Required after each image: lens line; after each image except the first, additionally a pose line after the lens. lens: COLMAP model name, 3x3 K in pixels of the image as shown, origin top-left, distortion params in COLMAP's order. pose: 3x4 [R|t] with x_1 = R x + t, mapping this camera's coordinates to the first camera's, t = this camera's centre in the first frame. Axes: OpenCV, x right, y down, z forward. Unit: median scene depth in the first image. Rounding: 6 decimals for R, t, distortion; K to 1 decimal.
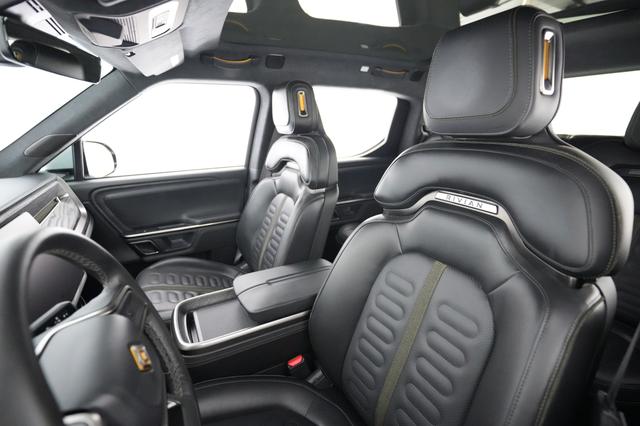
lens RADIAL K [[317.5, 0, 320.0], [0, 317.5, 213.0], [0, 0, 1]] dist [0.001814, 0.000199]
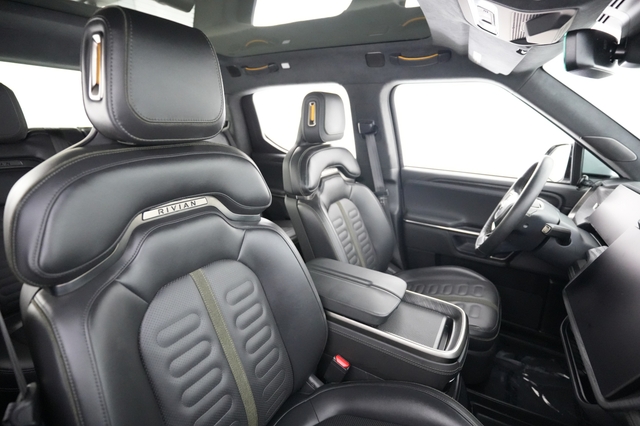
lens RADIAL K [[317.5, 0, 320.0], [0, 317.5, 213.0], [0, 0, 1]] dist [0.001814, 0.000199]
pose [[-0.514299, -0.237882, 0.823959, -0.625237], [0.232591, 0.886064, 0.400990, -0.329392], [-0.825469, 0.397874, -0.400373, 1.078118]]
